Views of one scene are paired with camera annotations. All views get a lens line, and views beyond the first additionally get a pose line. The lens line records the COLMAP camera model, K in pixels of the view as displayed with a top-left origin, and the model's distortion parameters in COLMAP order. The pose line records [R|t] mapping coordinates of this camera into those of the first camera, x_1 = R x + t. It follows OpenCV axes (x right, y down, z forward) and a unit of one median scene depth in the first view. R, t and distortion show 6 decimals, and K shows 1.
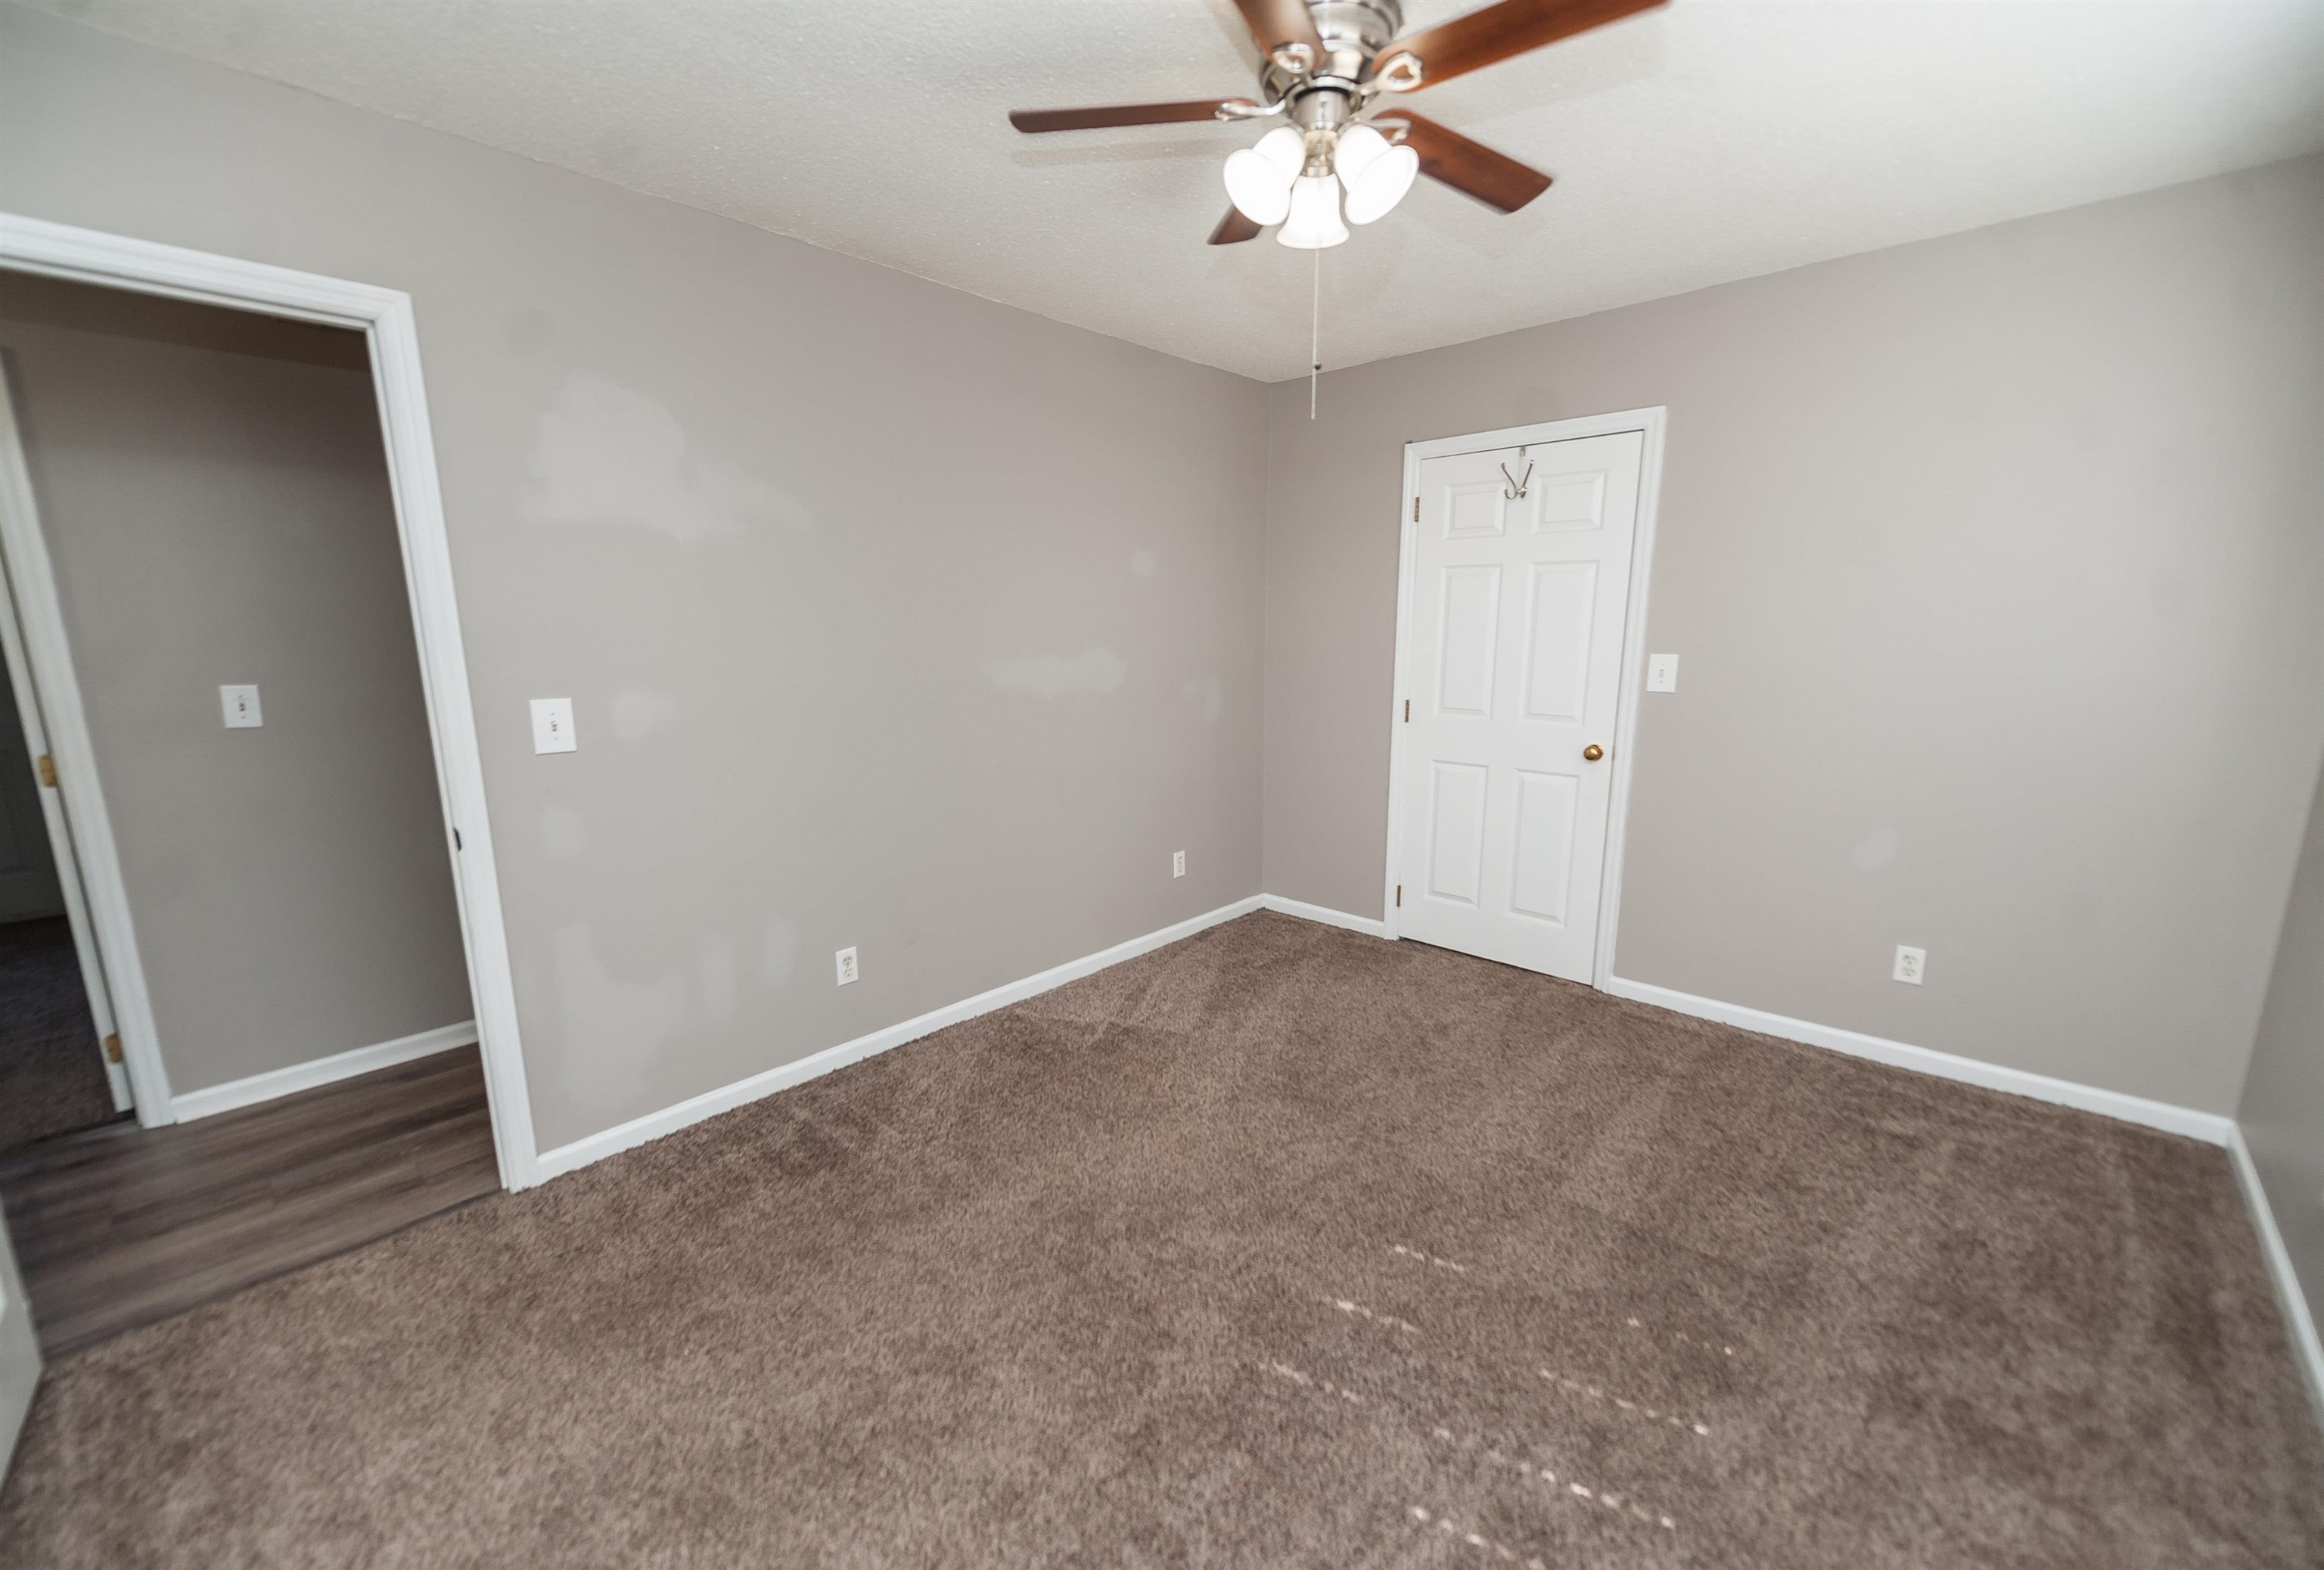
lens RADIAL K [[924.9, 0, 1152.4], [0, 924.9, 794.8], [0, 0, 1]] dist [0.015028, -0.005374]
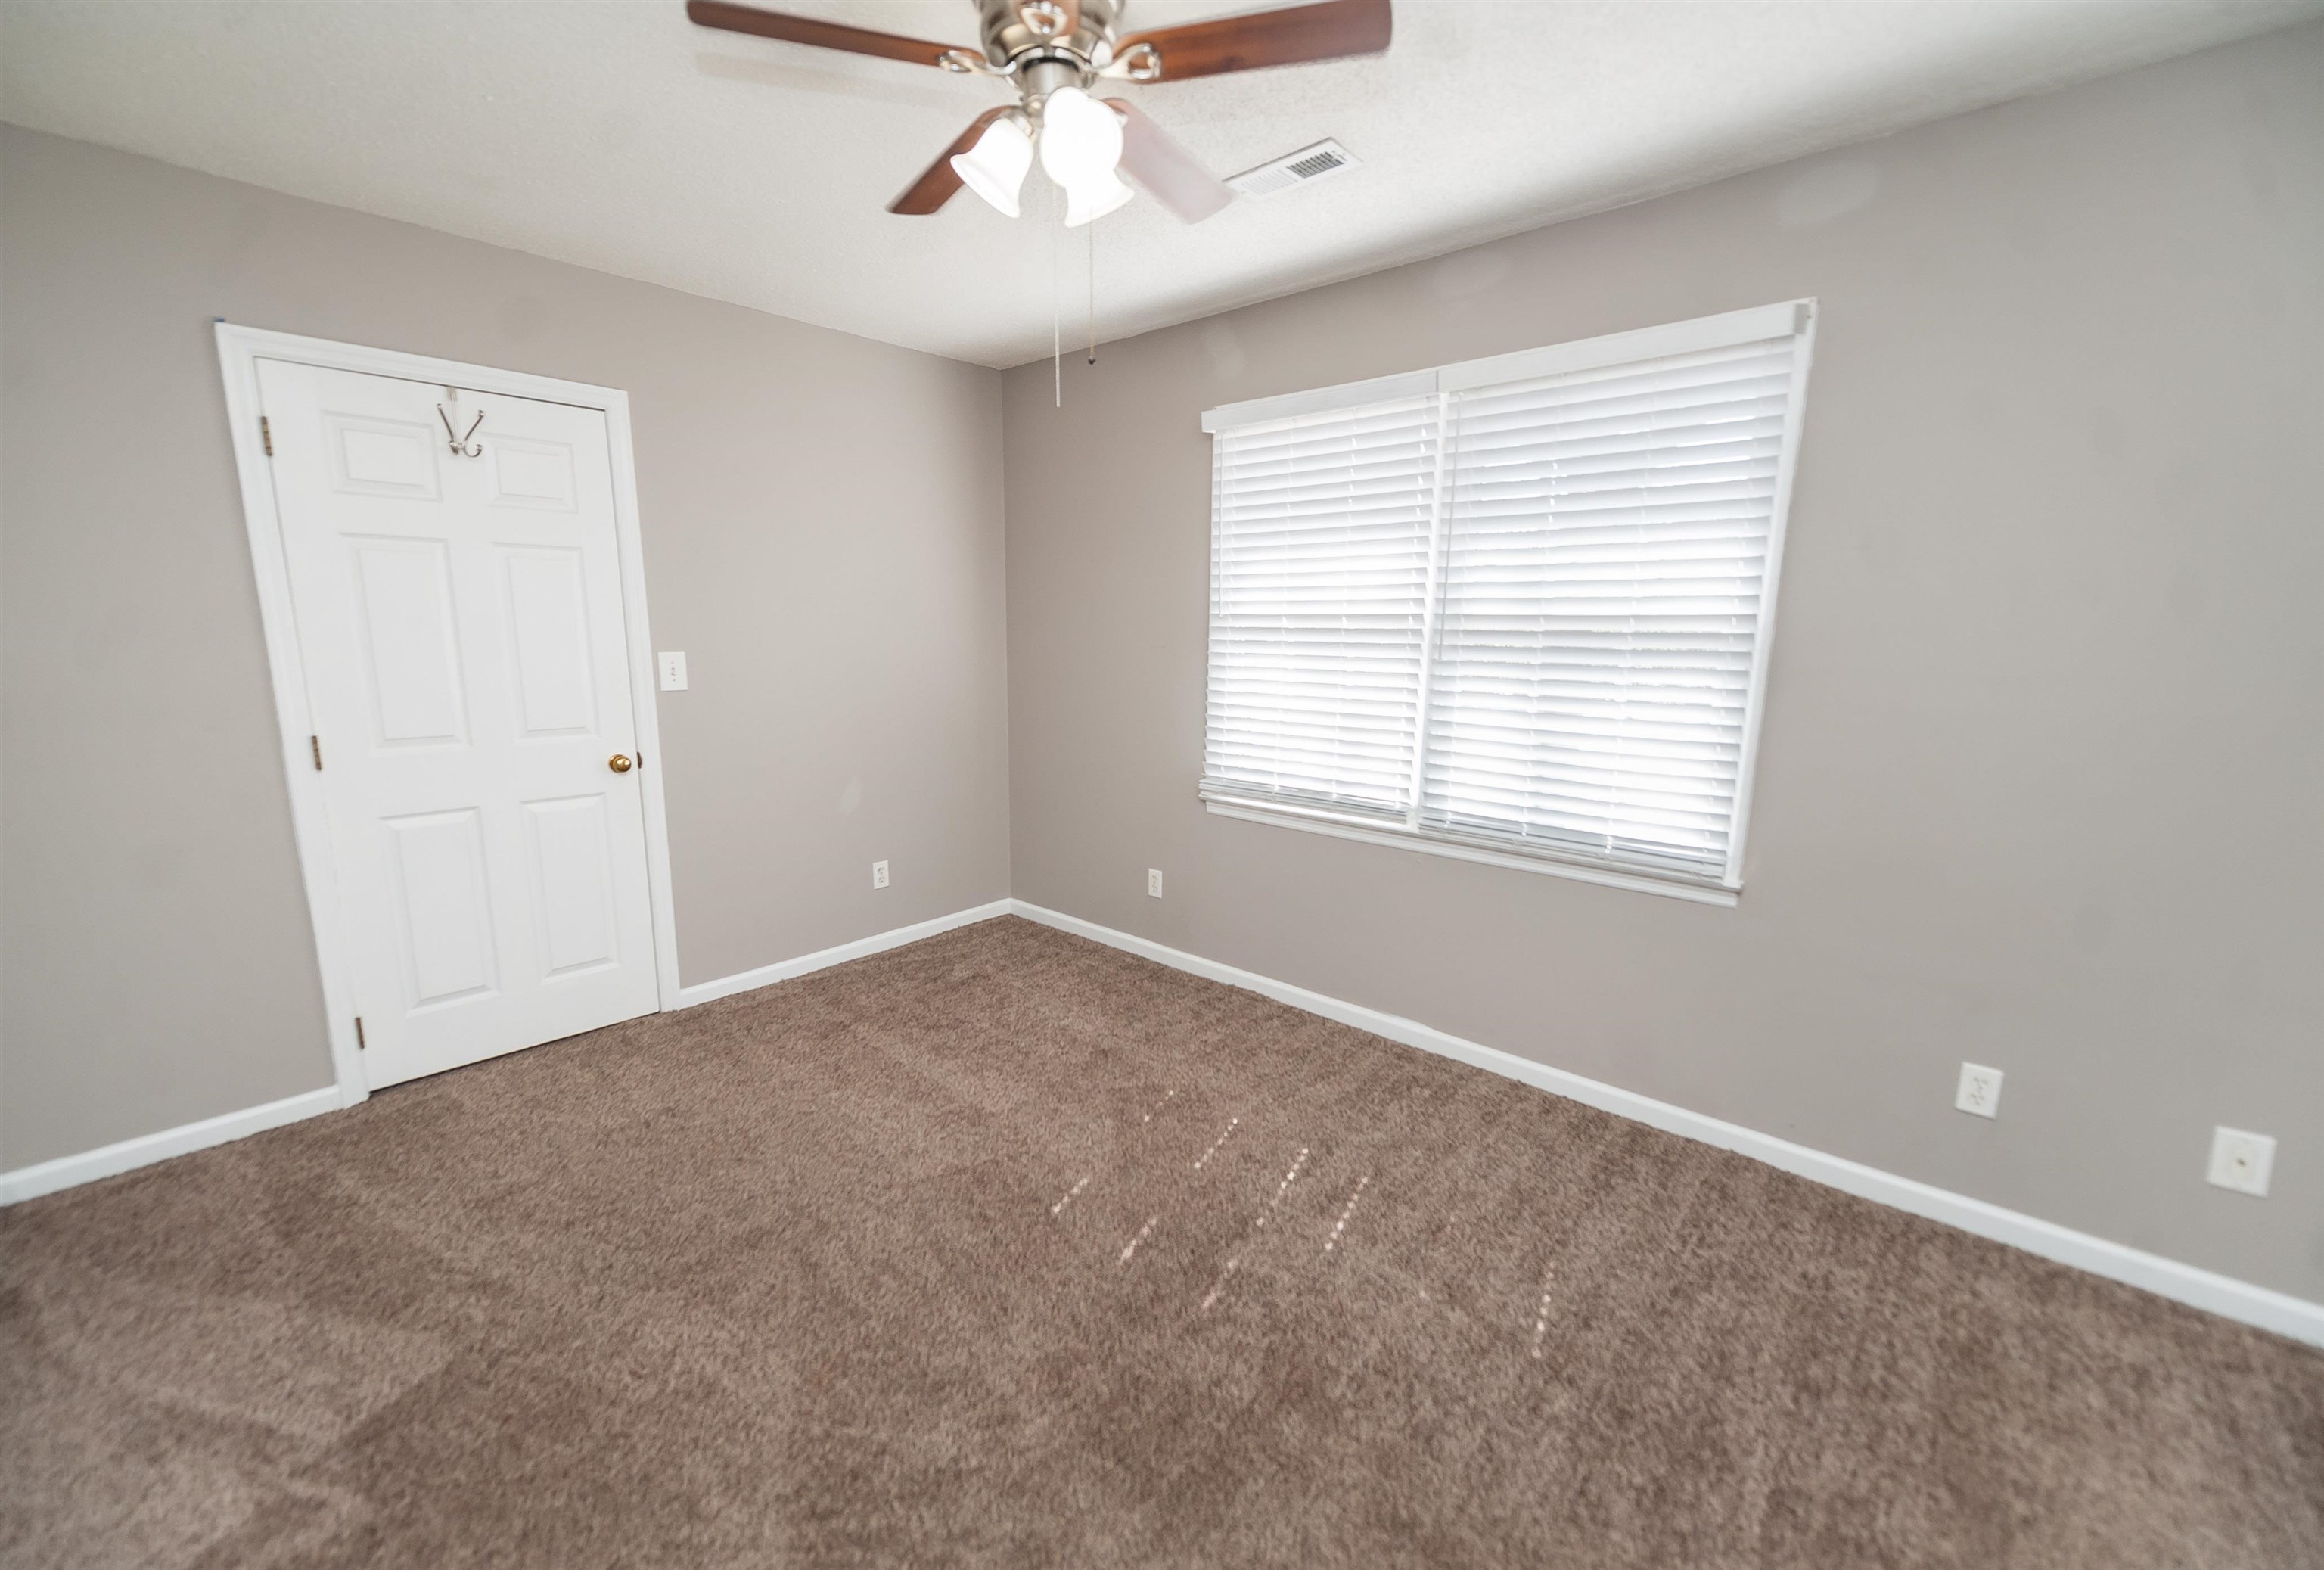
lens RADIAL K [[924.9, 0, 1165.6], [0, 924.9, 794.1], [0, 0, 1]] dist [0.015028, -0.005374]
pose [[-0.013258, -0.181596, 0.983284, -0.445681], [0.174751, 0.967815, 0.181095, -0.092042], [-0.984523, 0.174230, 0.018903, 0.490857]]
